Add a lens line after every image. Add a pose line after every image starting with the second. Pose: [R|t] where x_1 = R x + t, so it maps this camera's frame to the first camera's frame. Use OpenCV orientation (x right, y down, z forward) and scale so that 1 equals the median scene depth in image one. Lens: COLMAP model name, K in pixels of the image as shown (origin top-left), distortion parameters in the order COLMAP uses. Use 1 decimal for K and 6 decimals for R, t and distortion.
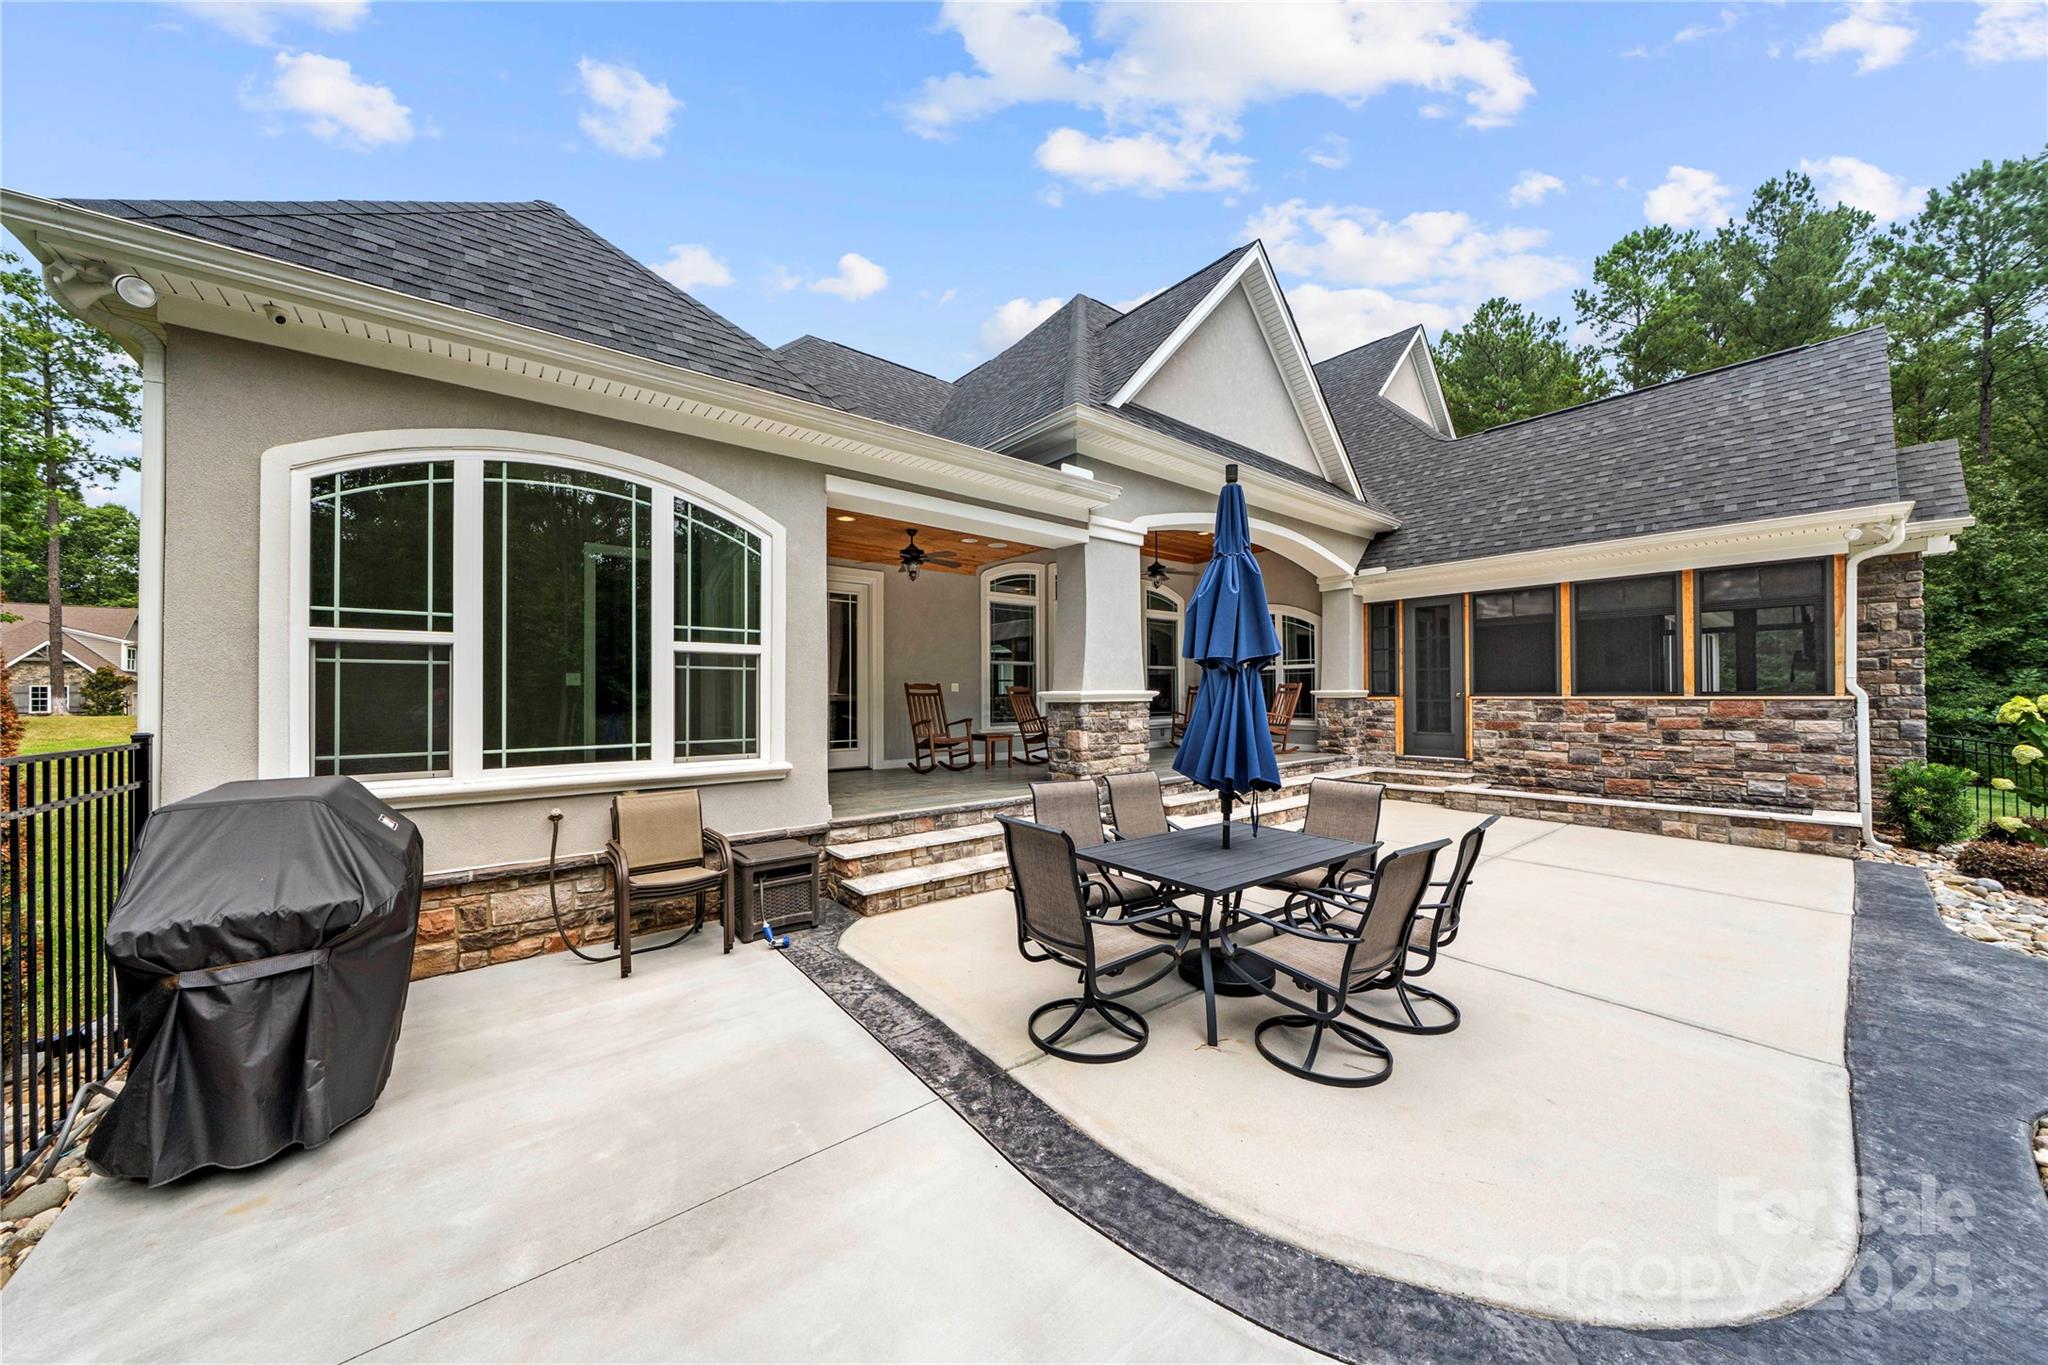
lens RADIAL K [[705.4, 0, 1024.0], [0, 705.4, 682.5], [0, 0, 1]] dist [0.000248, -0.000018]
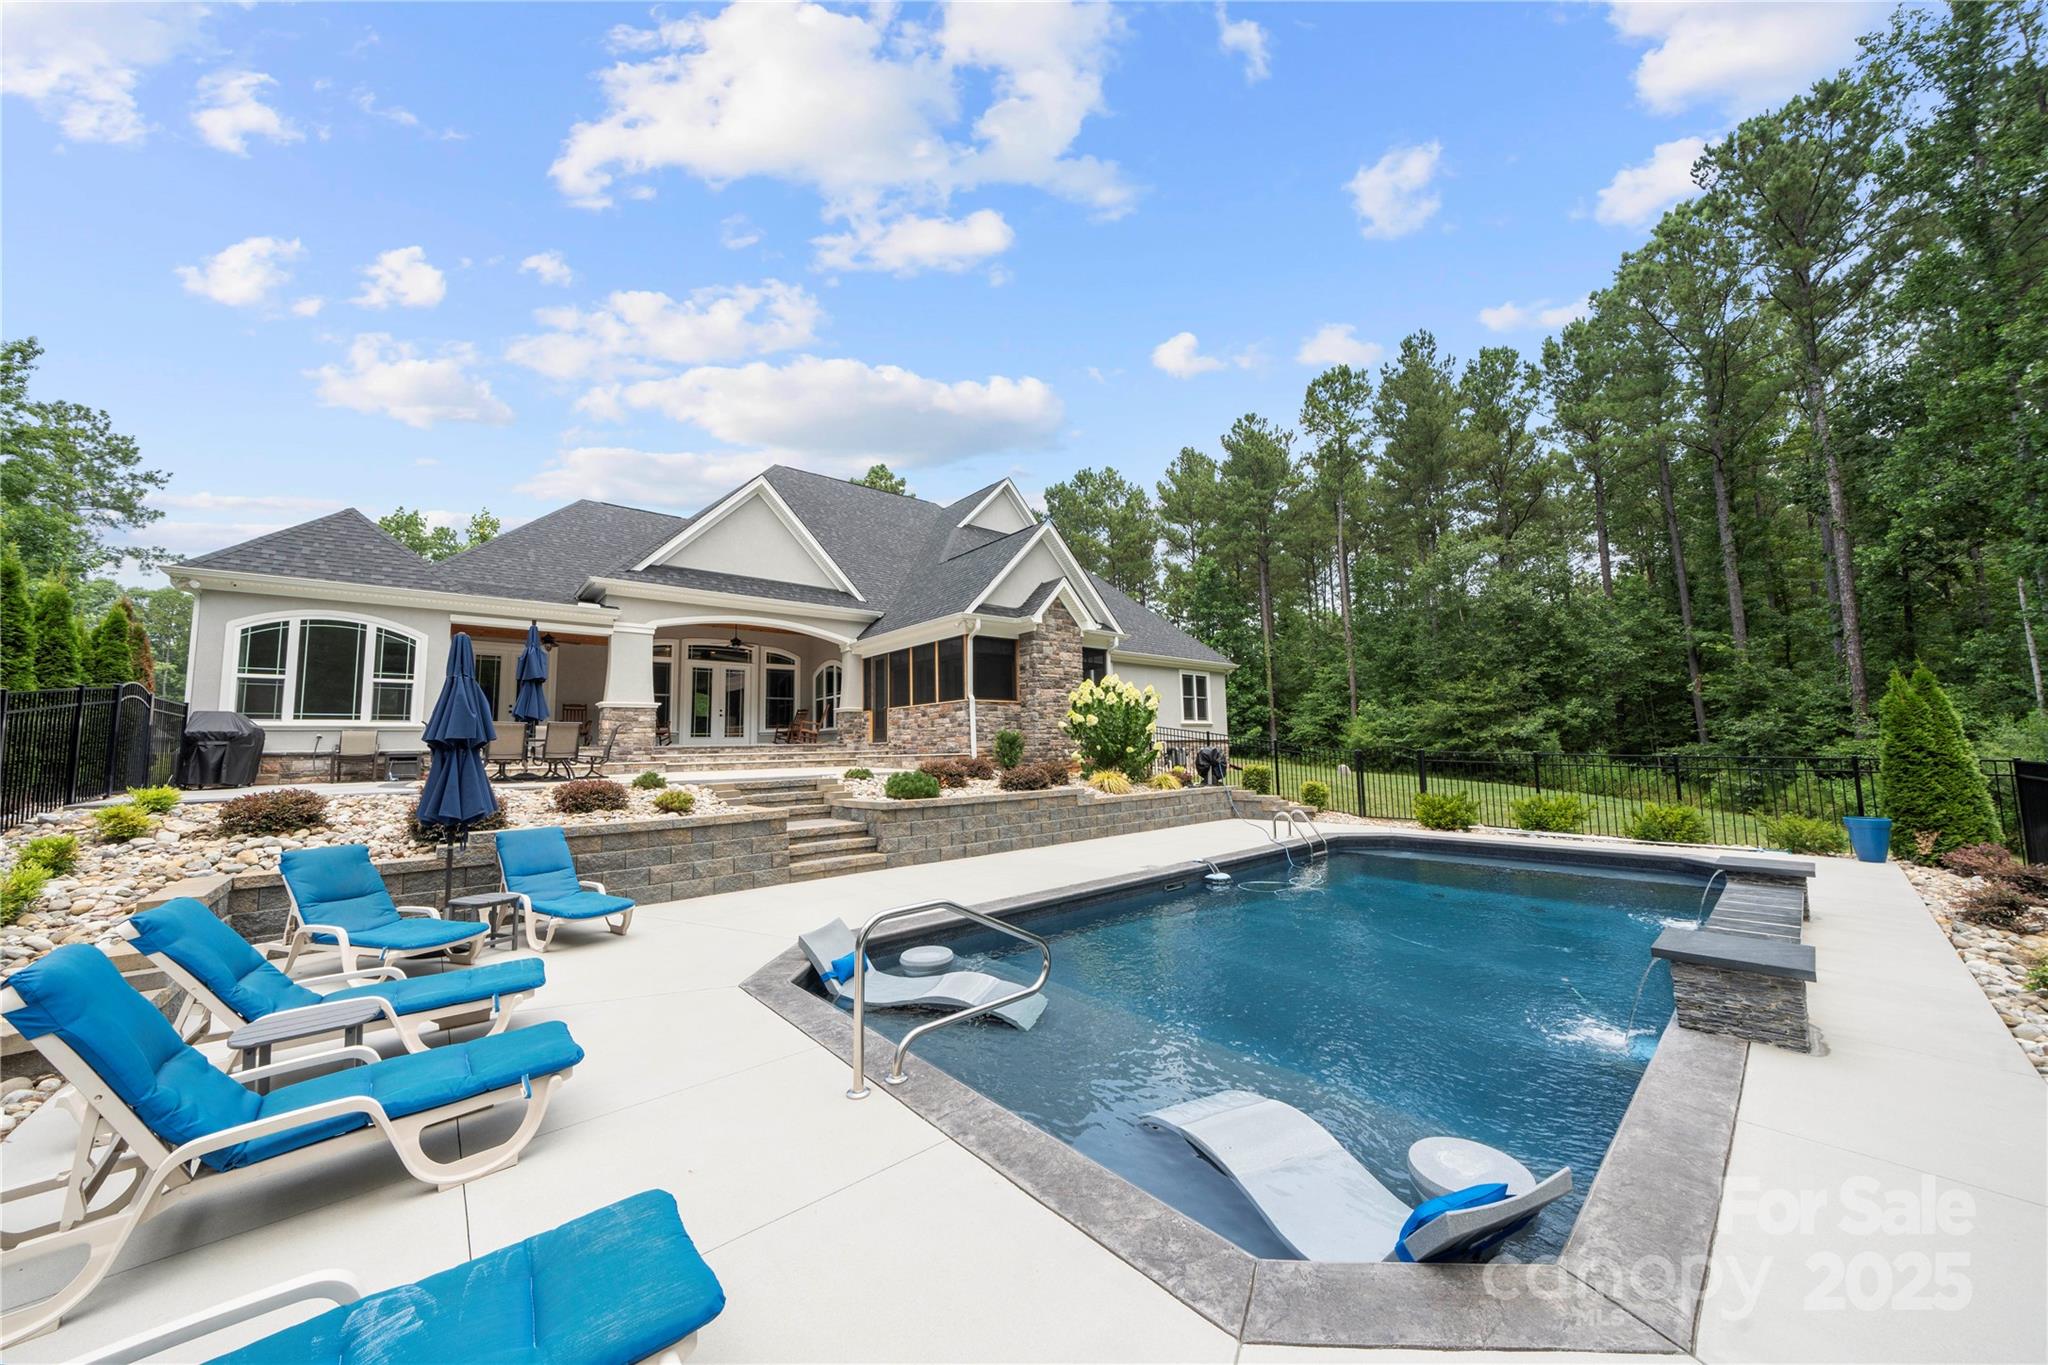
lens RADIAL K [[693.4, 0, 1006.0], [0, 693.4, 678.1], [0, 0, 1]] dist [-0.000795, -0.000083]
pose [[0.999775, -0.012896, 0.016815, 1.279618], [0.014241, 0.996489, -0.082502, 0.132289], [-0.015692, 0.082723, 0.996449, -1.156369]]
